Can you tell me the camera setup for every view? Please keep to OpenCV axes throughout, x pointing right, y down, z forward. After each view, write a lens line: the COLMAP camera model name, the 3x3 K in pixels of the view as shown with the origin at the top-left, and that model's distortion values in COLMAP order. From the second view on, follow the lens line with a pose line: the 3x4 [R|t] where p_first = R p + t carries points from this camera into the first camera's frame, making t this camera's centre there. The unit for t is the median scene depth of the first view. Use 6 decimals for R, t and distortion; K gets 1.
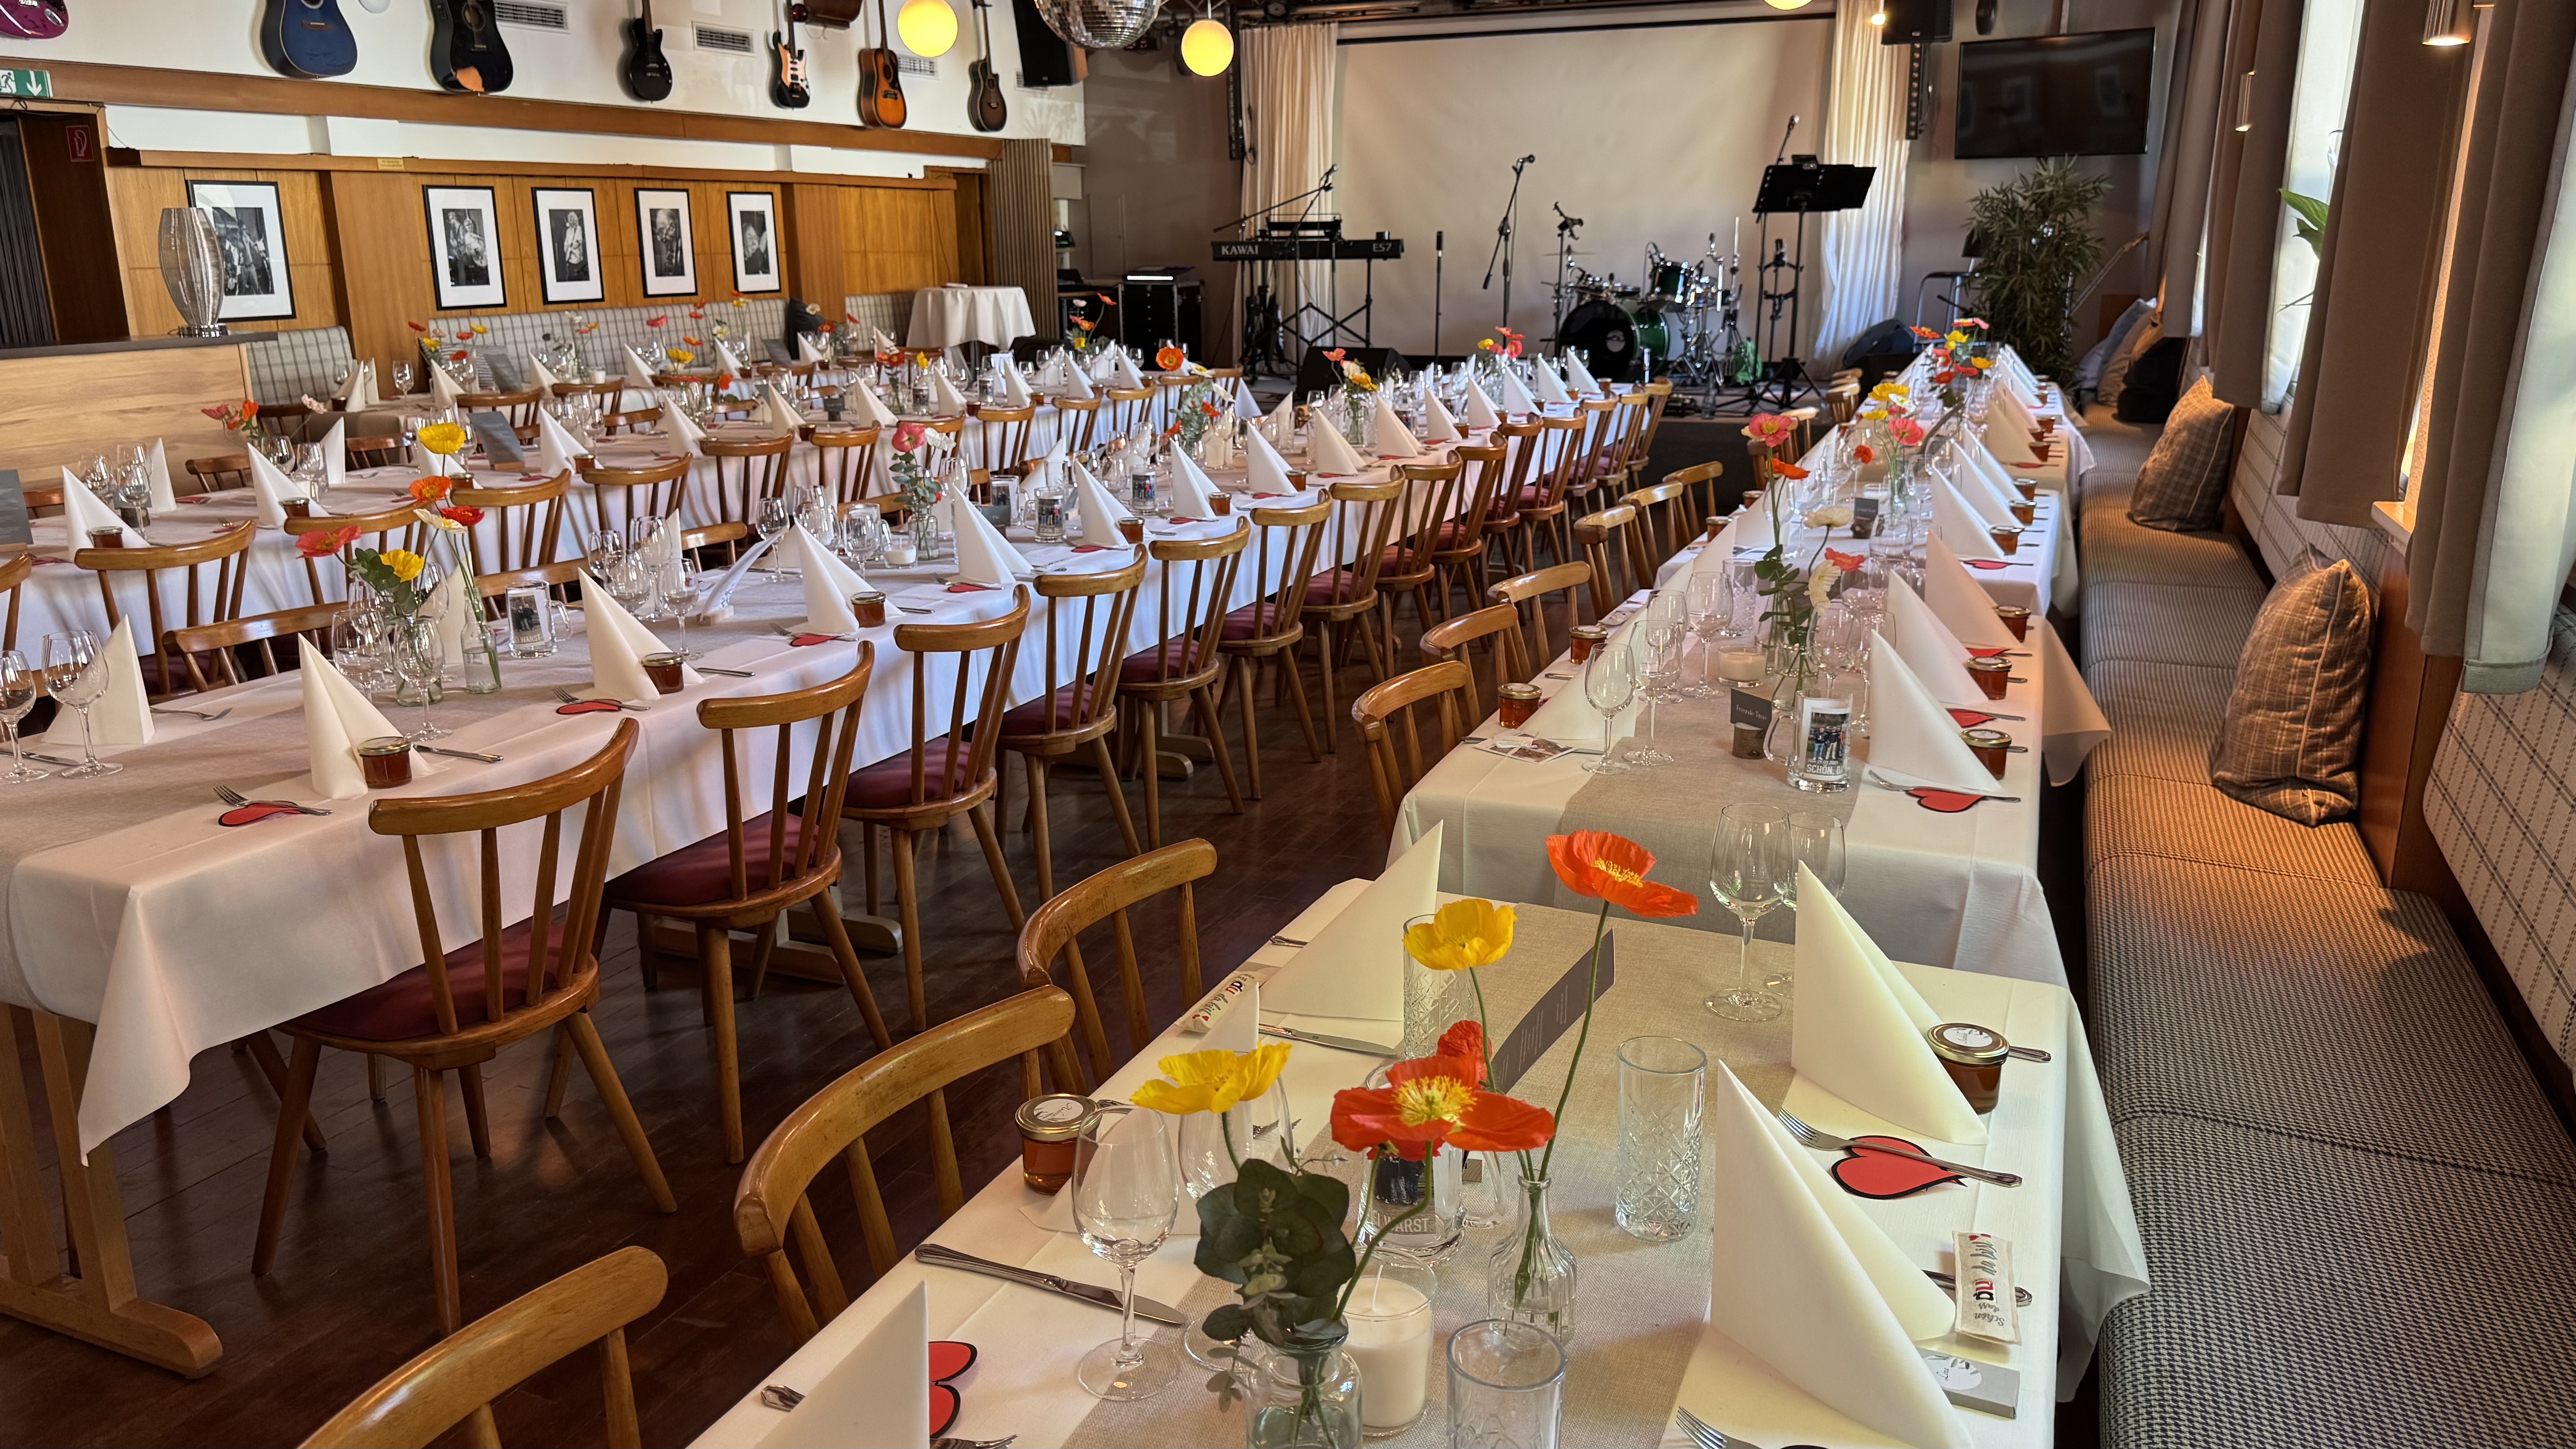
lens RADIAL K [[1826.6, 0, 1216.5], [0, 1826.6, 692.9], [0, 0, 1]] dist [0.317914, -0.366406]
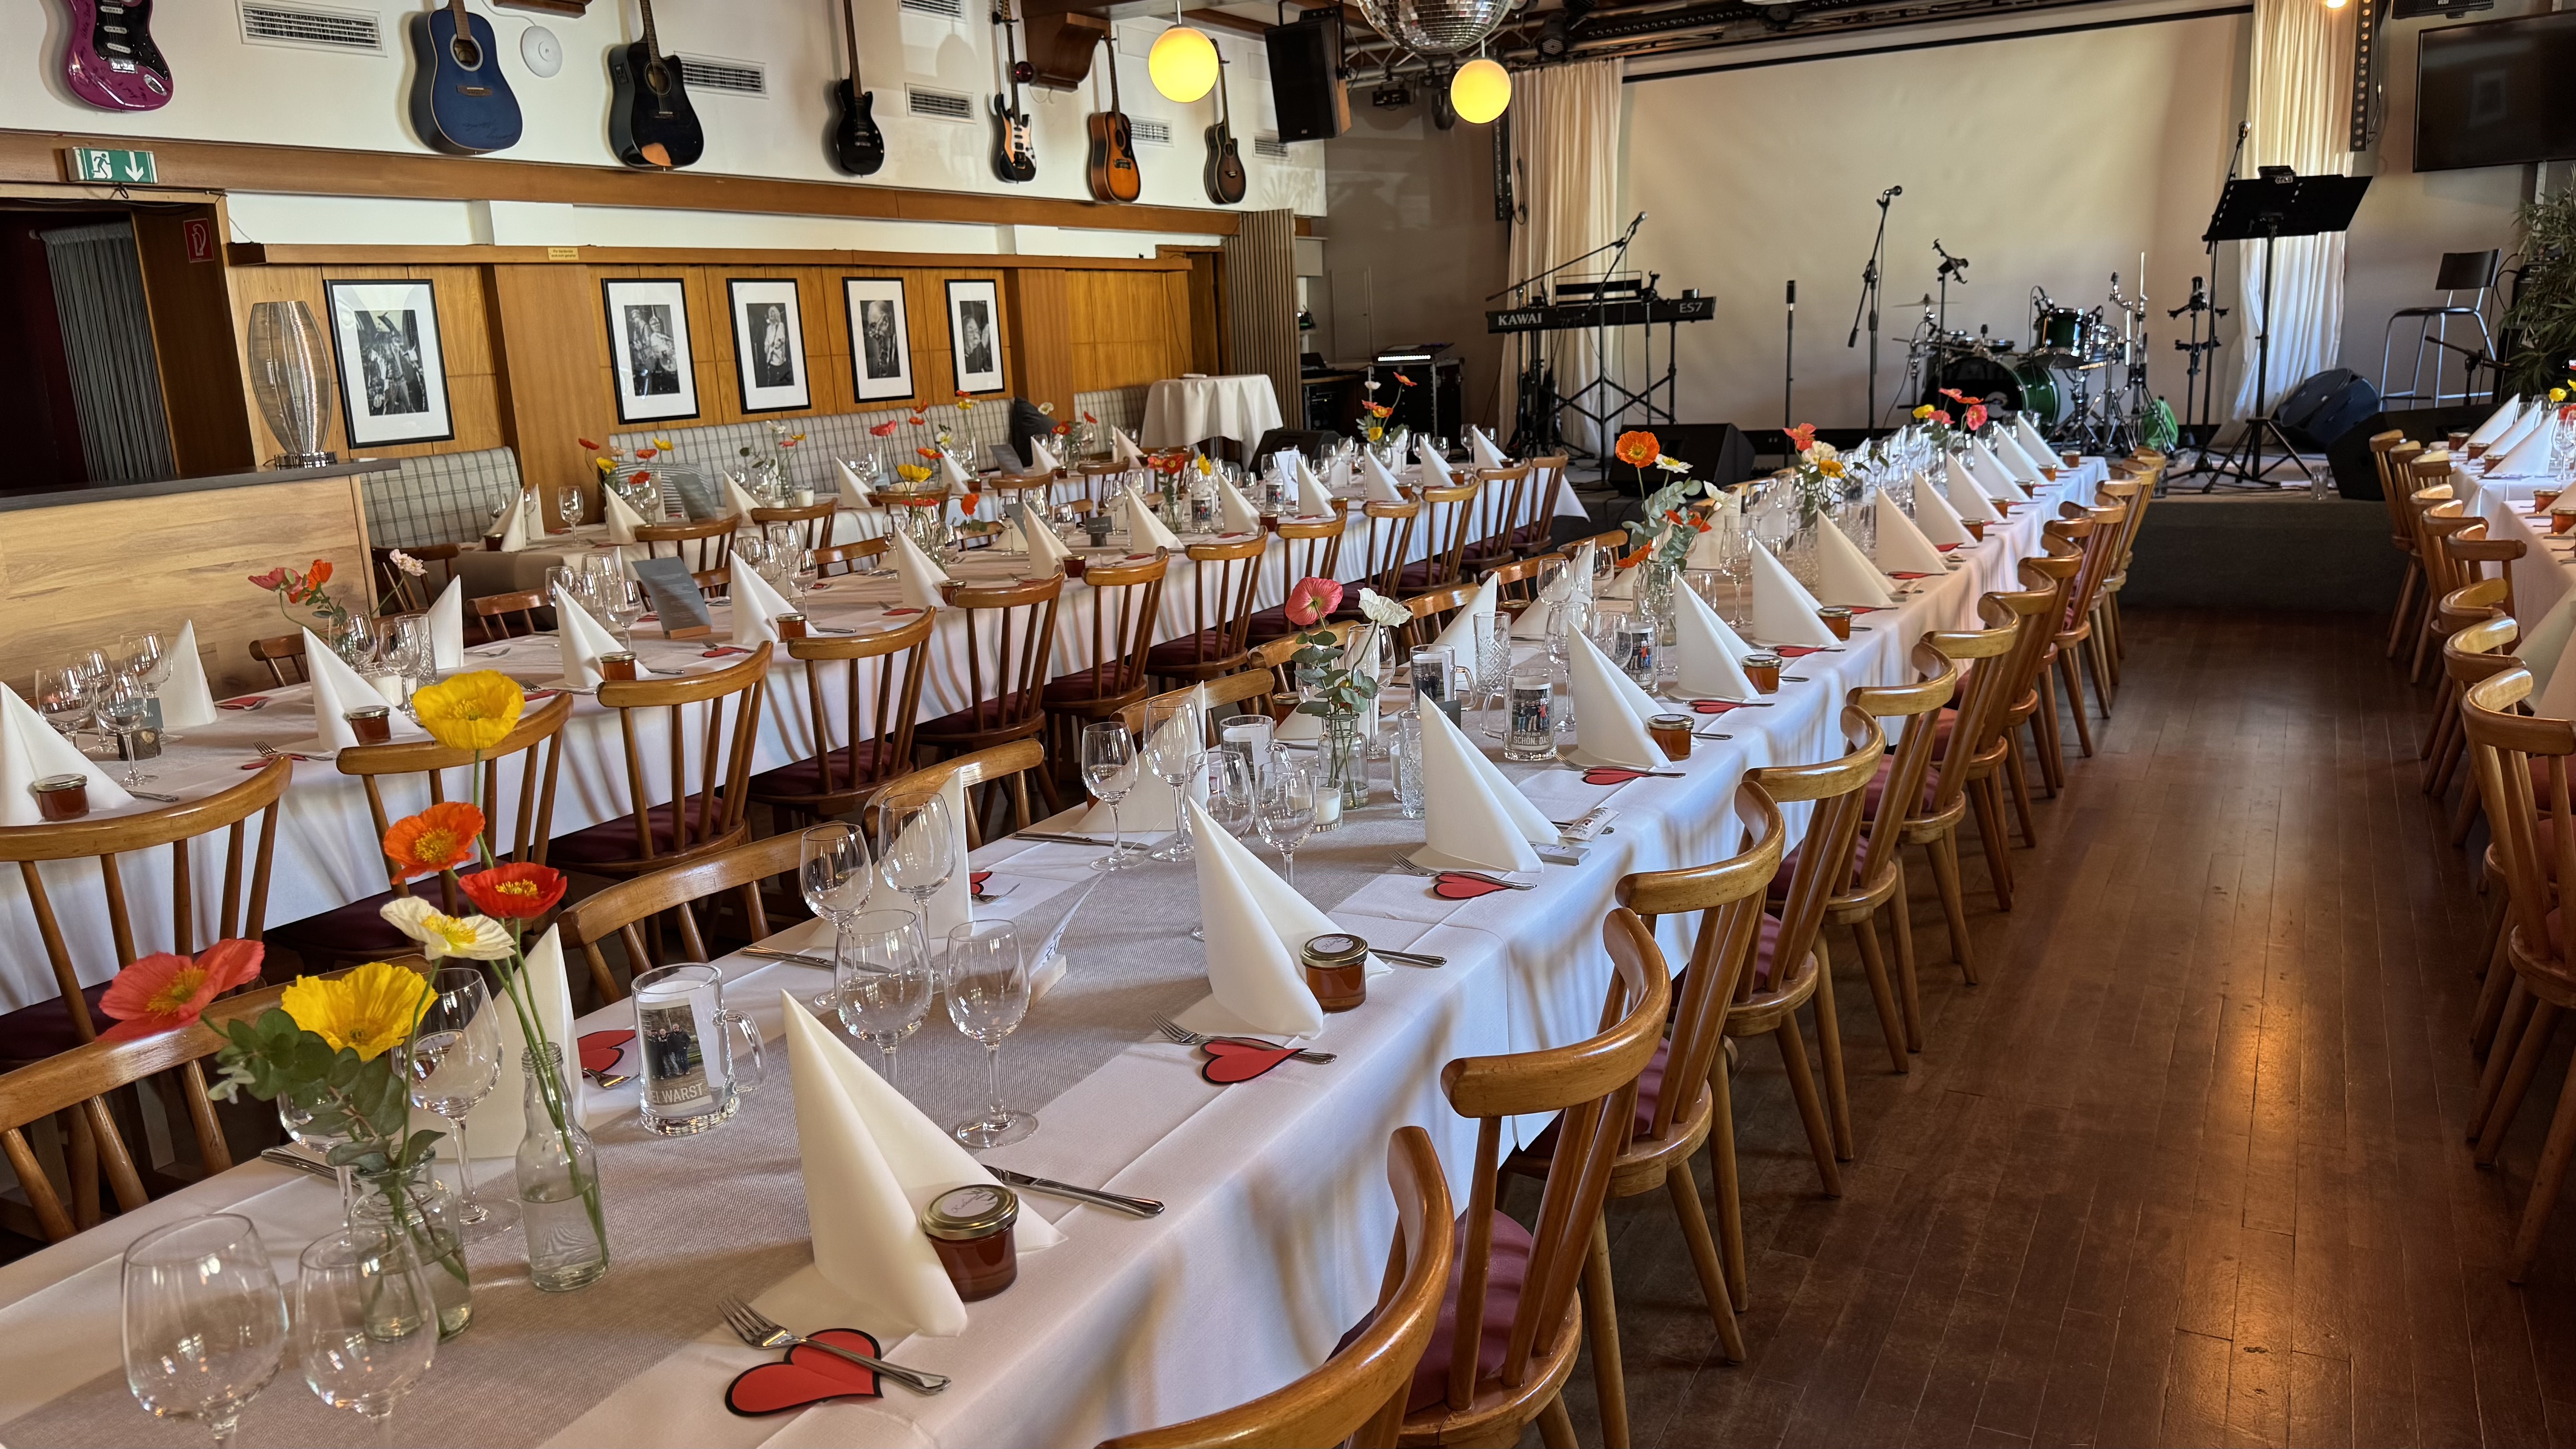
lens RADIAL K [[1844.6, 0, 1288.0], [0, 1844.6, 724.5], [0, 0, 1]] dist [0.388516, -0.534607]
pose [[0.997630, -0.021207, -0.065455, -0.055332], [0.019123, 0.999295, -0.032306, -0.032020], [0.066094, 0.030978, 0.997332, 0.164548]]
